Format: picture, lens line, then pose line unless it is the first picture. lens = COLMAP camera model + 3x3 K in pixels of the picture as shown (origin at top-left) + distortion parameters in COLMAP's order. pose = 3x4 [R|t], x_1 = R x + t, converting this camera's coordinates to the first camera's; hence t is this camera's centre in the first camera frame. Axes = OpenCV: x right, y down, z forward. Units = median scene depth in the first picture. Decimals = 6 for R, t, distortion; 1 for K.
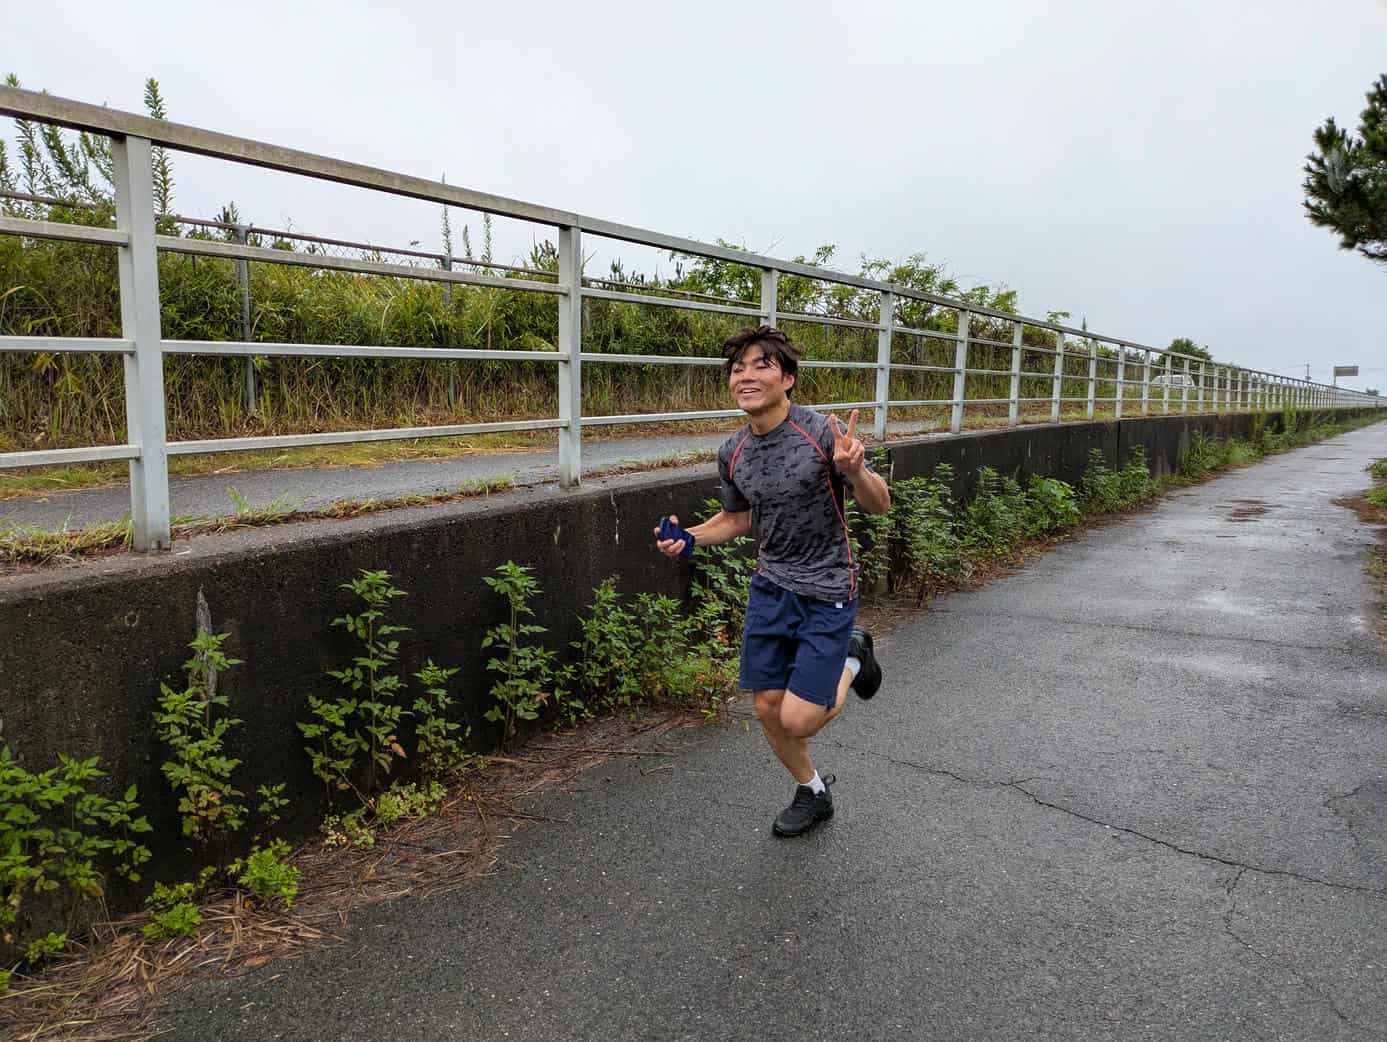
lens RADIAL K [[1021.3, 0, 659.6], [0, 1021.3, 526.0], [0, 0, 1]] dist [0.065992, -0.076373]
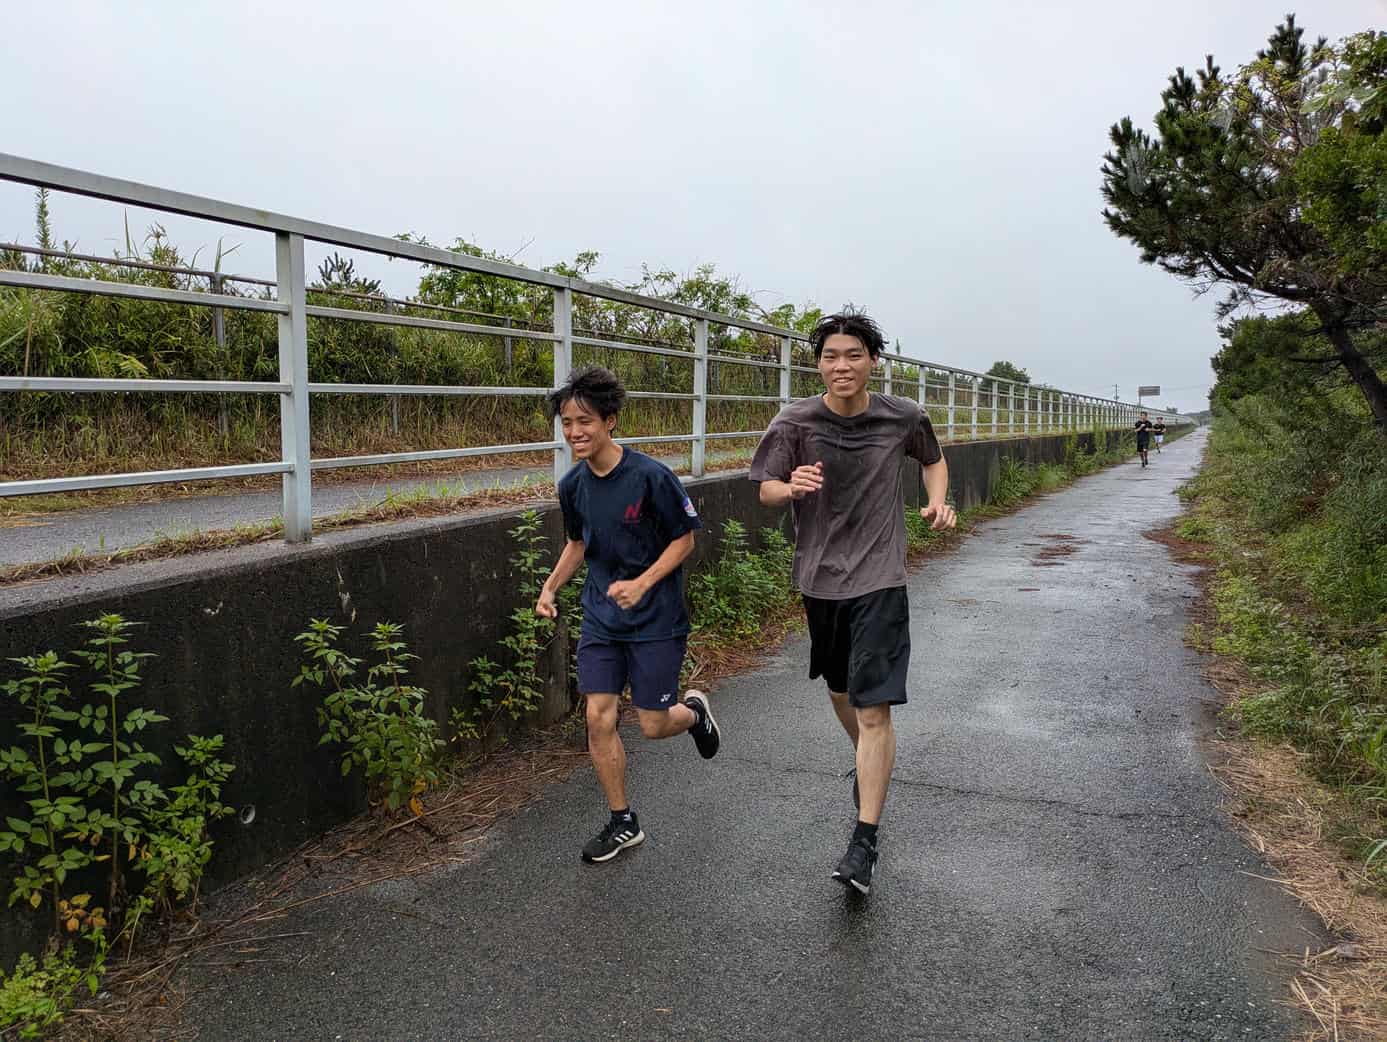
lens RADIAL K [[1020.9, 0, 662.5], [0, 1020.9, 514.8], [0, 0, 1]] dist [0.071551, -0.089749]
pose [[0.989811, -0.023409, 0.140449, 0.287409], [0.027989, 0.999136, -0.030719, -0.071750], [-0.139608, 0.034337, 0.989611, 0.442451]]
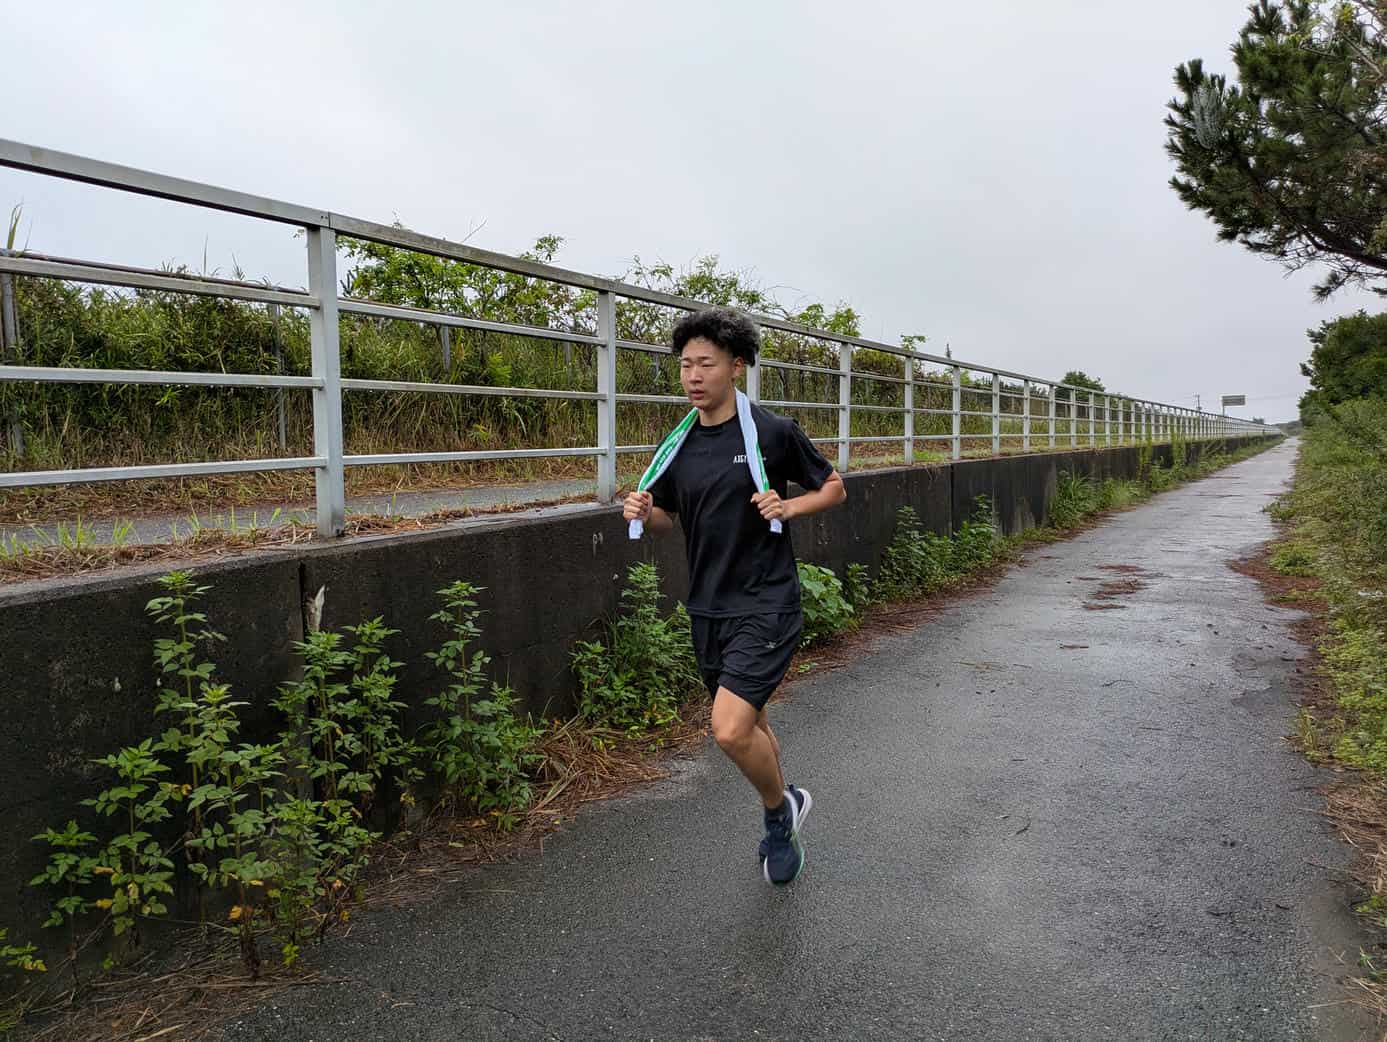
lens RADIAL K [[1025.3, 0, 657.8], [0, 1025.3, 507.2], [0, 0, 1]] dist [0.046748, -0.047522]
pose [[0.997007, -0.026792, 0.072517, 0.523729], [0.030989, 0.997871, -0.057378, -0.102184], [-0.070825, 0.059454, 0.995715, 0.794930]]
